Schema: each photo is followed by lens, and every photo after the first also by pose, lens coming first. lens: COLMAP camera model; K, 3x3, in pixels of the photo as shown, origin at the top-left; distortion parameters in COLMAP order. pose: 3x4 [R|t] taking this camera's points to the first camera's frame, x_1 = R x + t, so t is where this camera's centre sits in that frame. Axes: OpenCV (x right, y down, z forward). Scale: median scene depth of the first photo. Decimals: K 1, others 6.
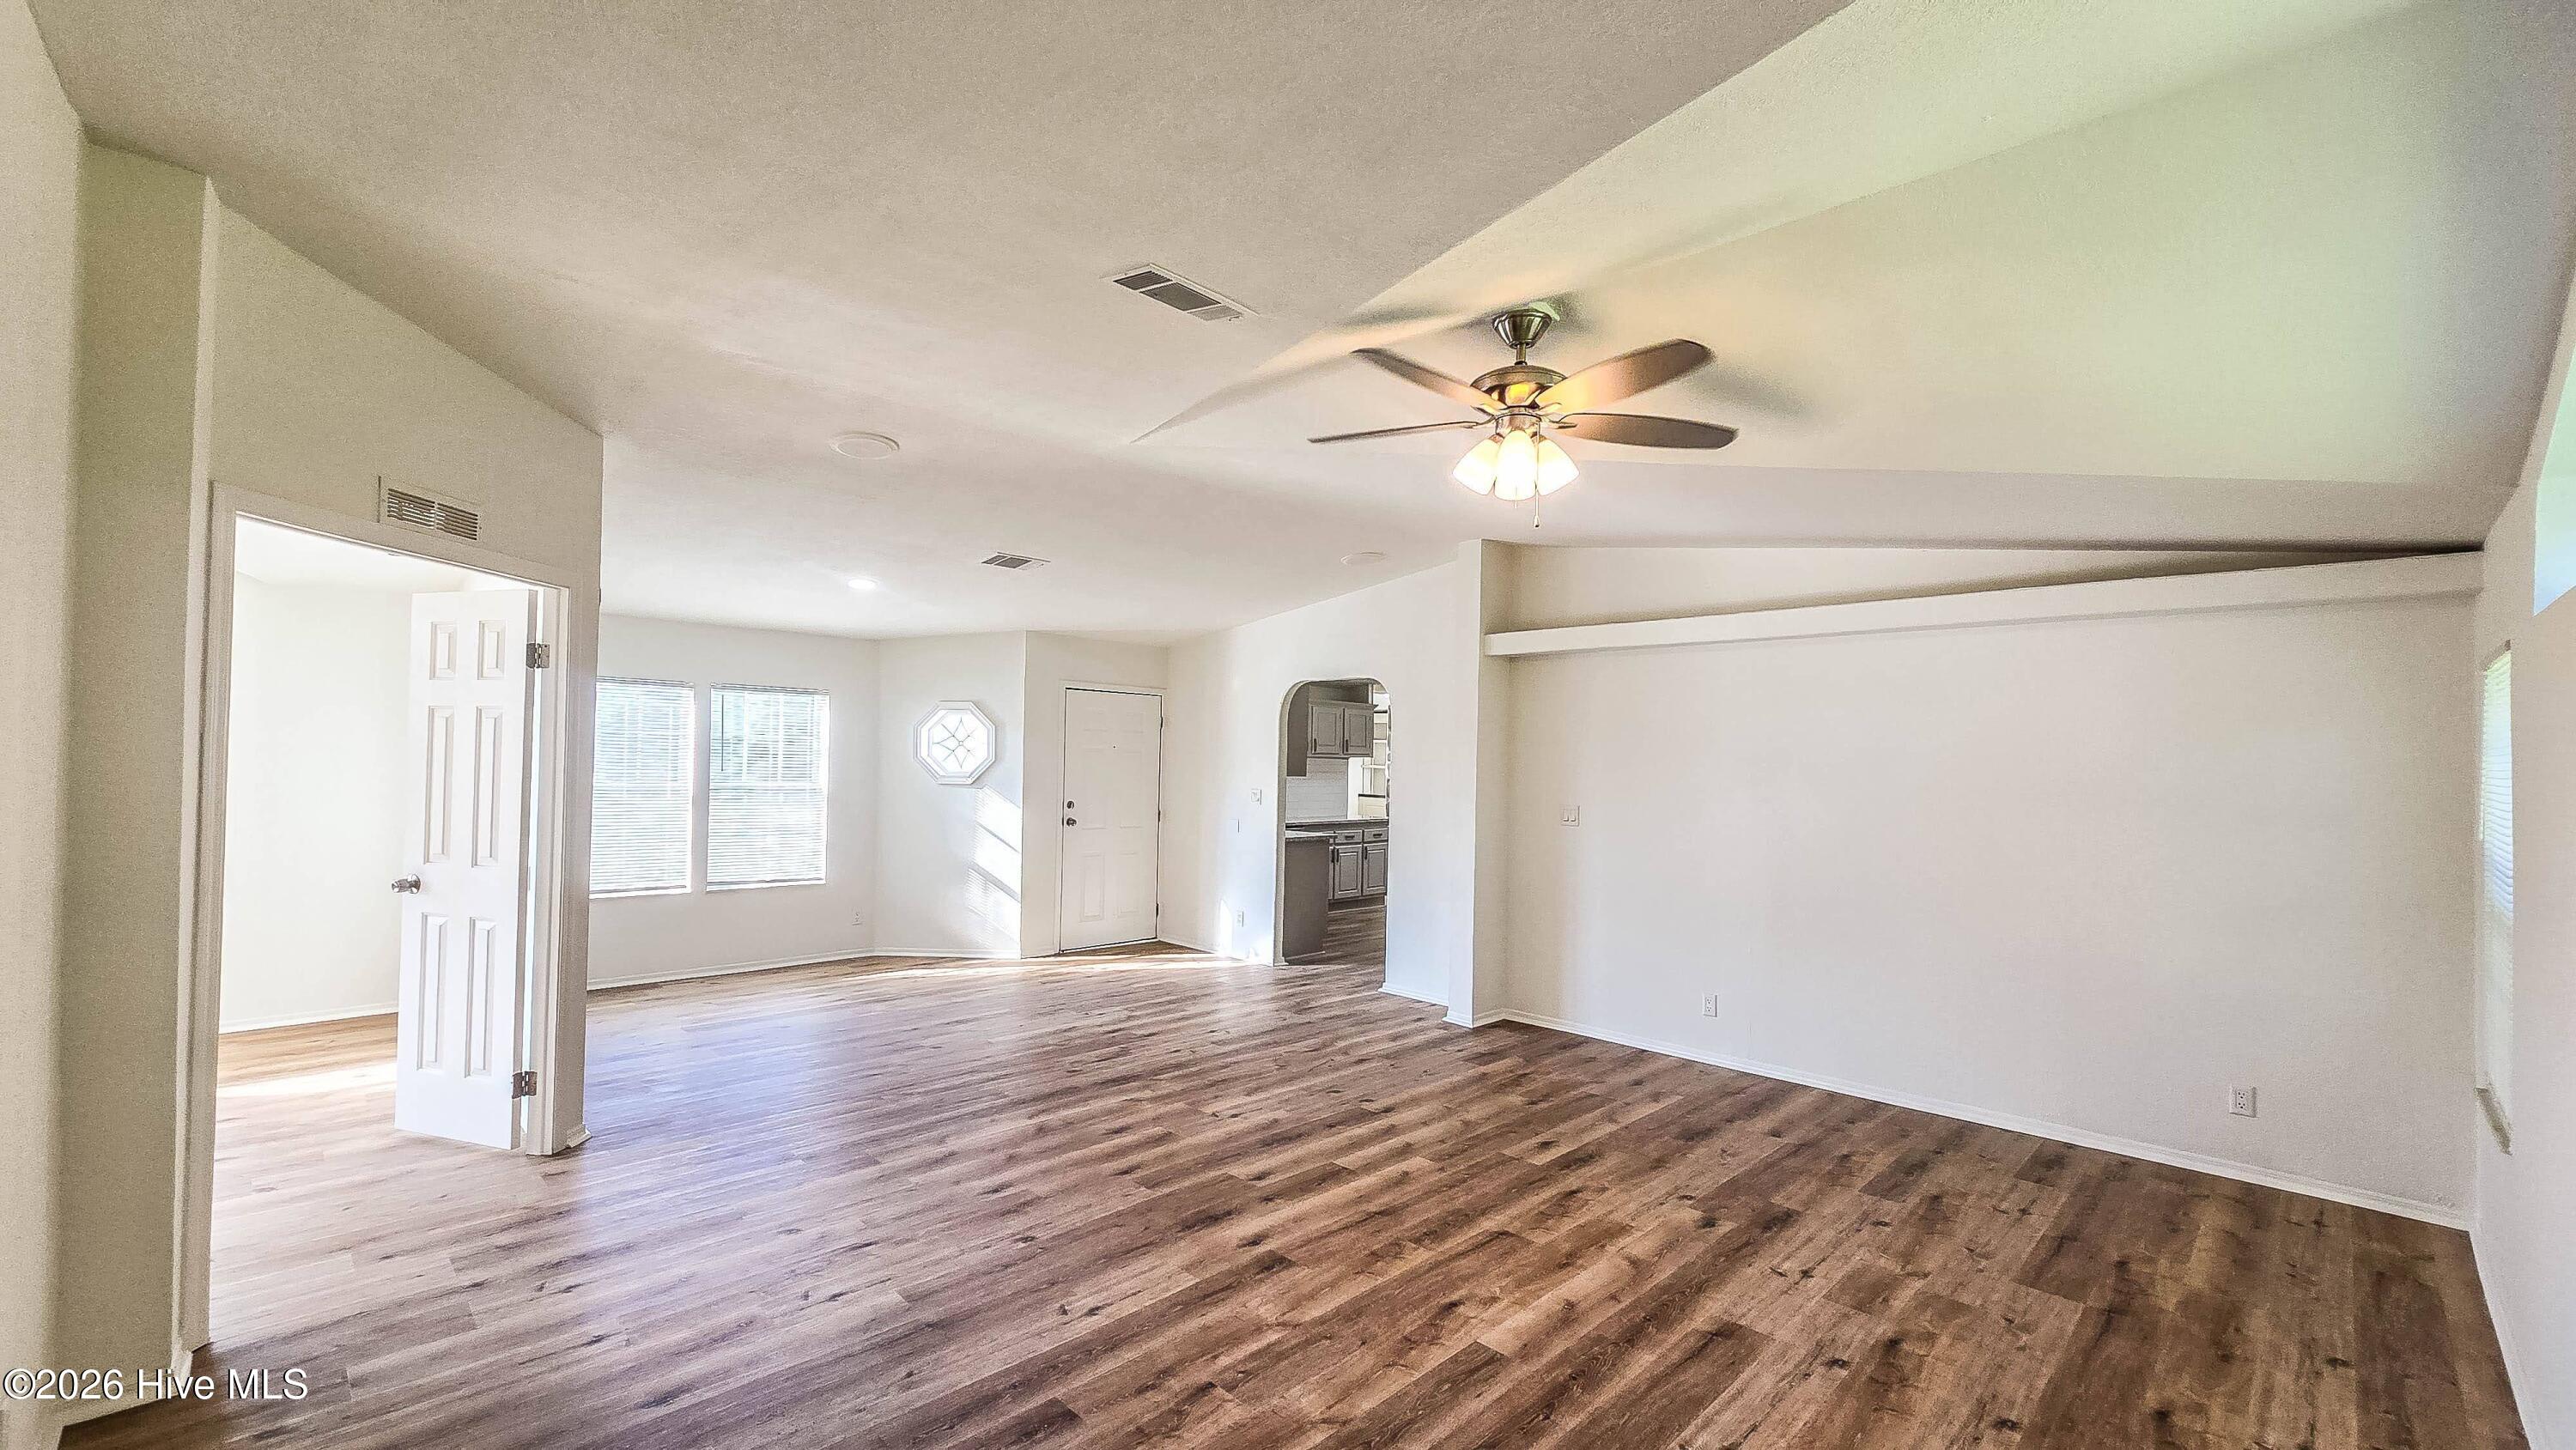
lens RADIAL K [[1043.2, 0, 1300.1], [0, 1043.2, 744.3], [0, 0, 1]] dist [-0.000380, -0.000032]
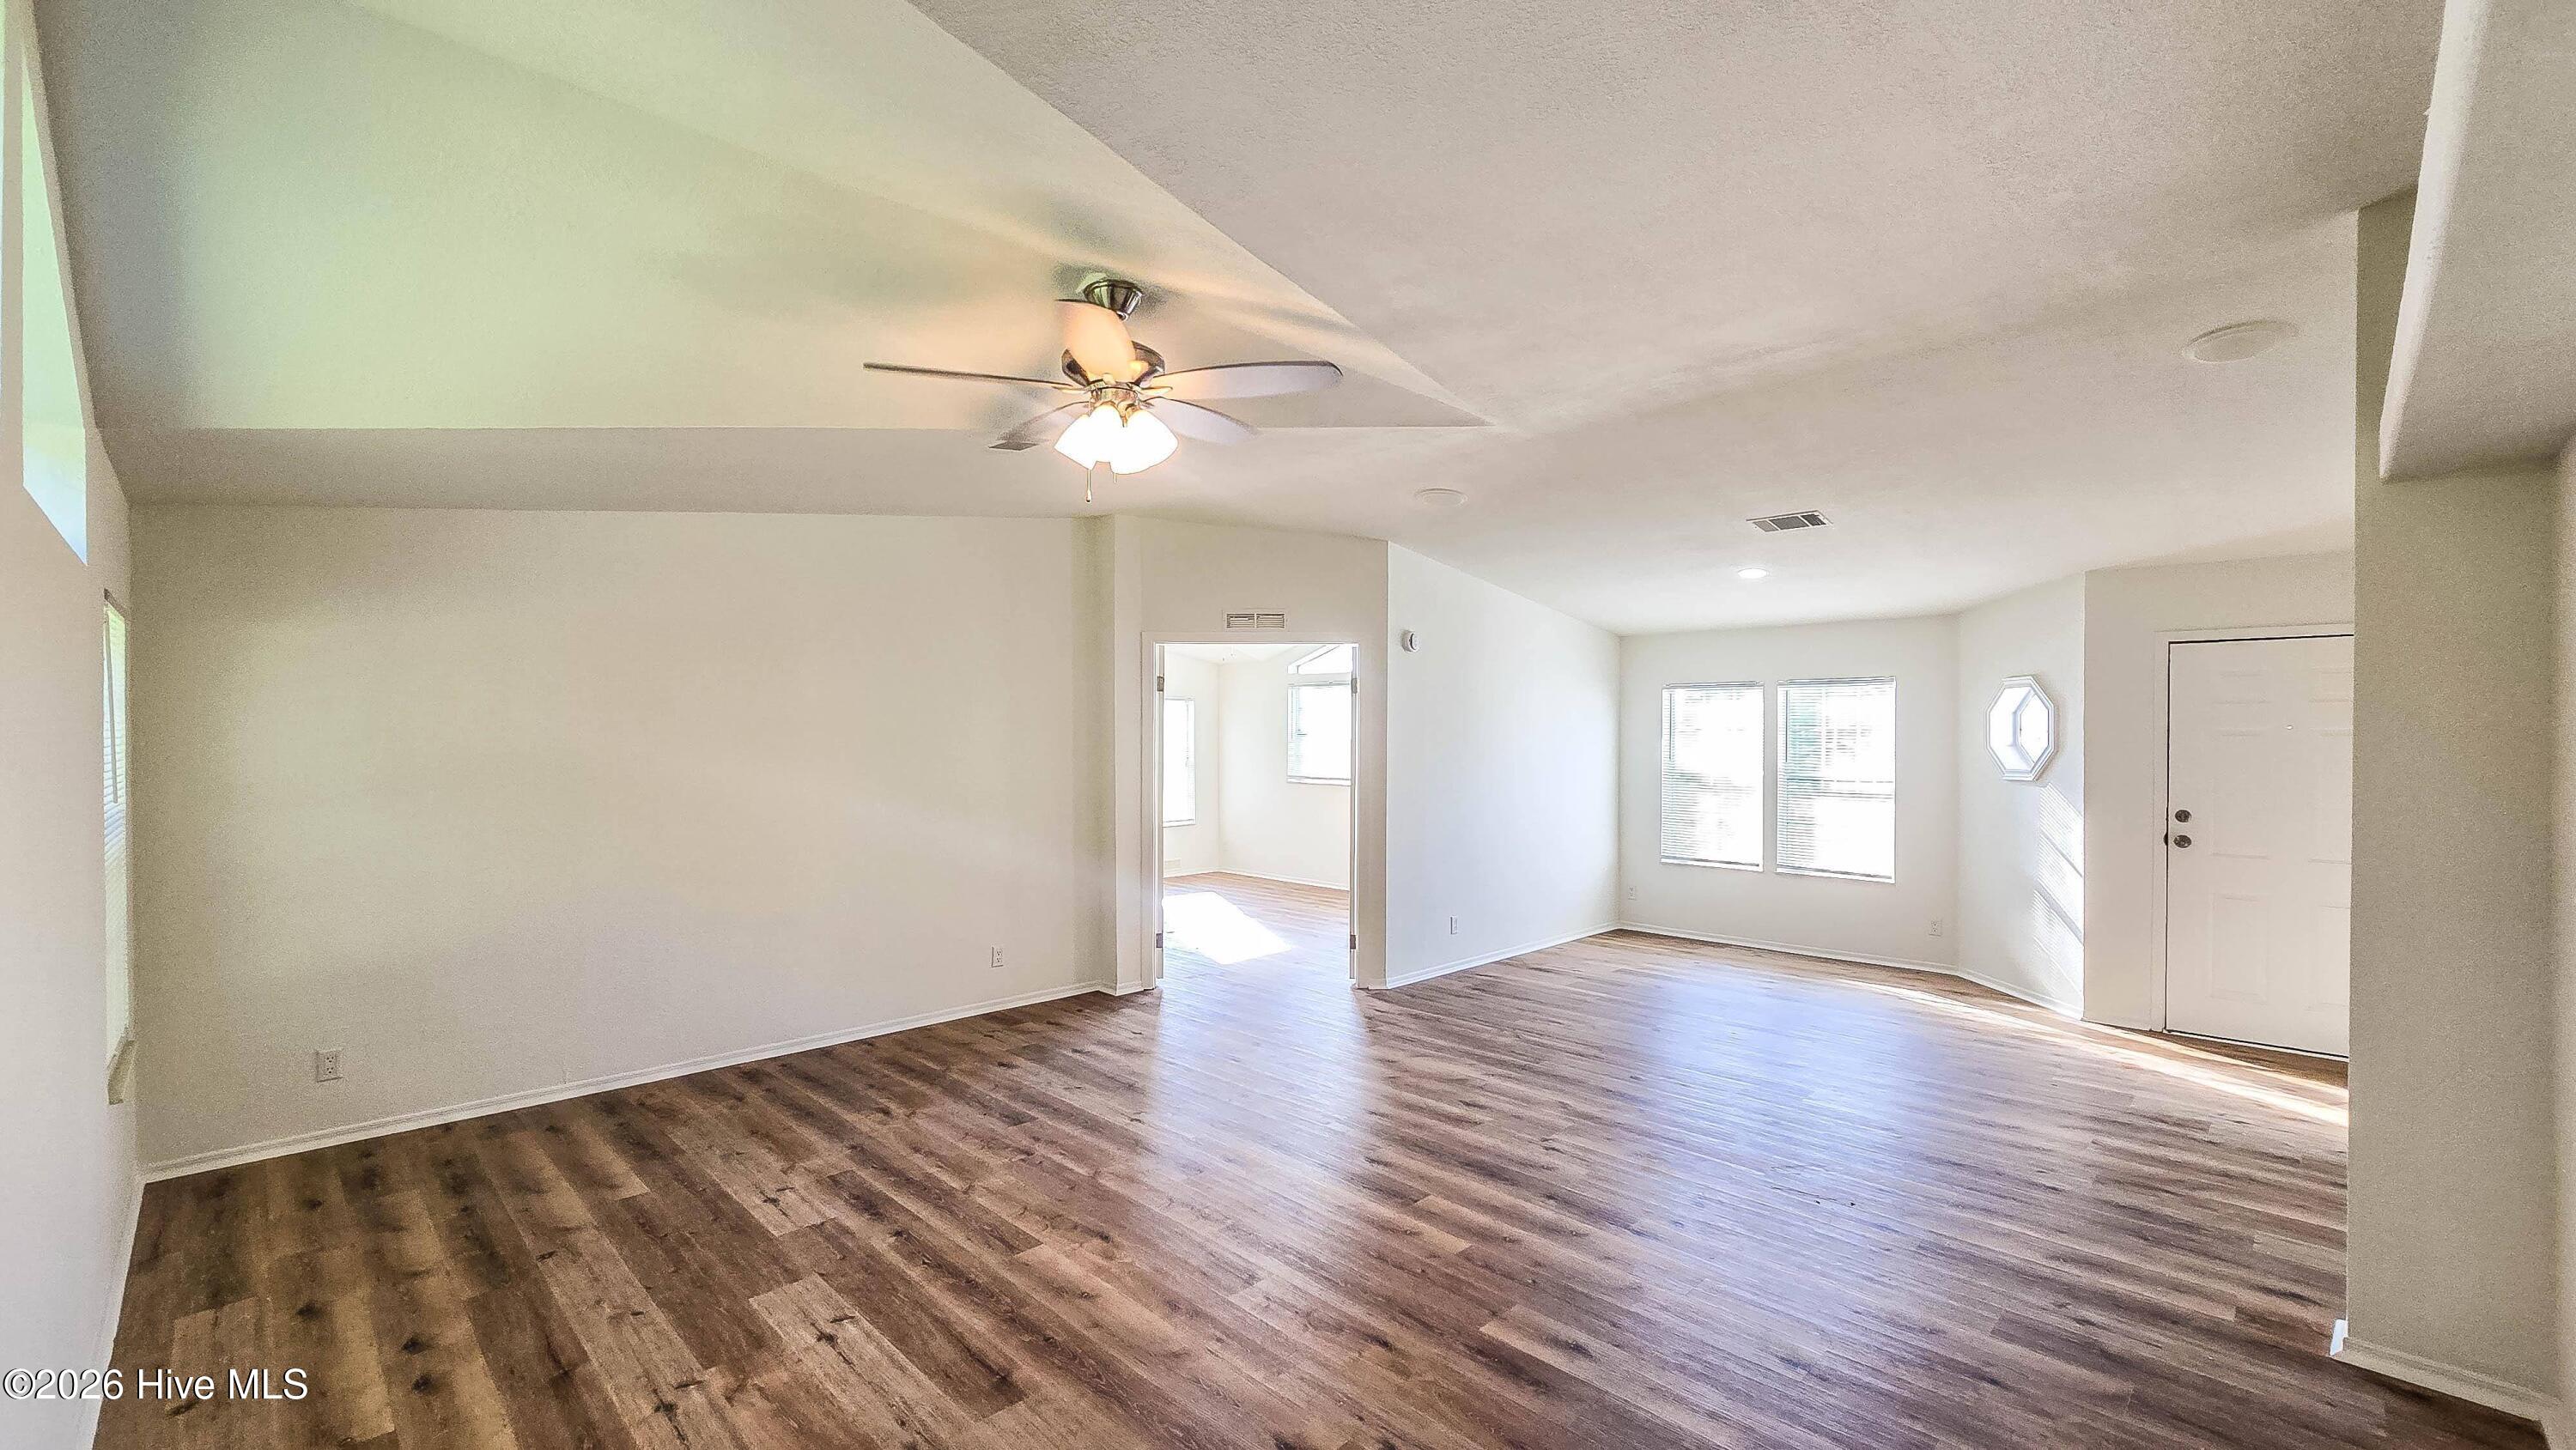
lens RADIAL K [[1043.2, 0, 1300.1], [0, 1043.2, 744.3], [0, 0, 1]] dist [-0.000380, -0.000032]
pose [[0.005565, -0.016552, -0.999848, 0.815294], [0.011471, 0.999798, -0.016488, 0.030679], [0.999919, -0.011378, 0.005754, 0.792356]]
